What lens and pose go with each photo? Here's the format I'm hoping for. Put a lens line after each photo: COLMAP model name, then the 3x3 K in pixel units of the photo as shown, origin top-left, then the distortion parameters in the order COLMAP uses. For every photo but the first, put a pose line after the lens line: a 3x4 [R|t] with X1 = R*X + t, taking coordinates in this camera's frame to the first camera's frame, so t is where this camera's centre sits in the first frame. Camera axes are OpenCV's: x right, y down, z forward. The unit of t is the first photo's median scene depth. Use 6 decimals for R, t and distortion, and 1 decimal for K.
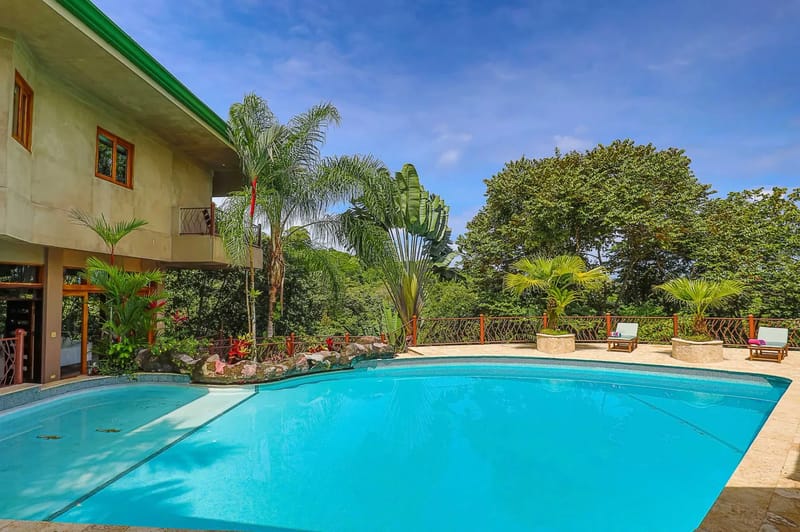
lens RADIAL K [[418.3, 0, 385.4], [0, 418.3, 285.3], [0, 0, 1]] dist [-0.001636, -0.000805]
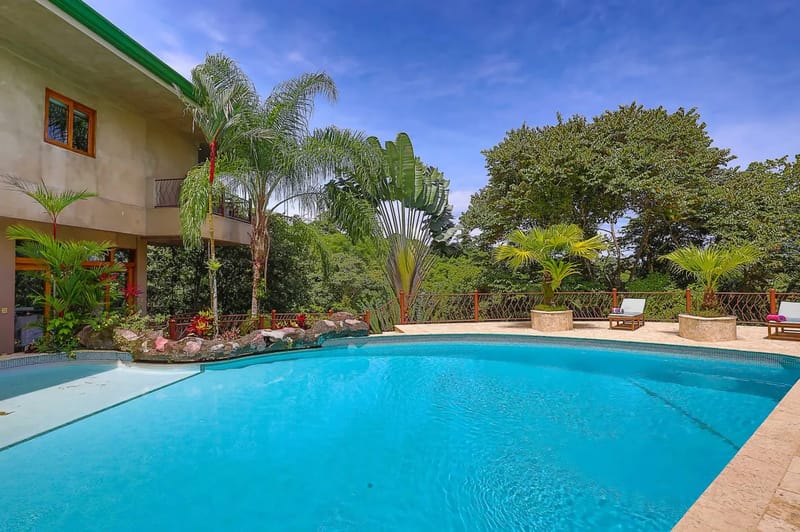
lens RADIAL K [[407.8, 0, 400.0], [0, 407.8, 266.0], [0, 0, 1]] dist [-0.000259, 0.000131]
pose [[0.999172, -0.004609, -0.040420, 0.112558], [0.004301, 0.999961, -0.007712, 0.024332], [0.040454, 0.007532, 0.999153, 0.093788]]
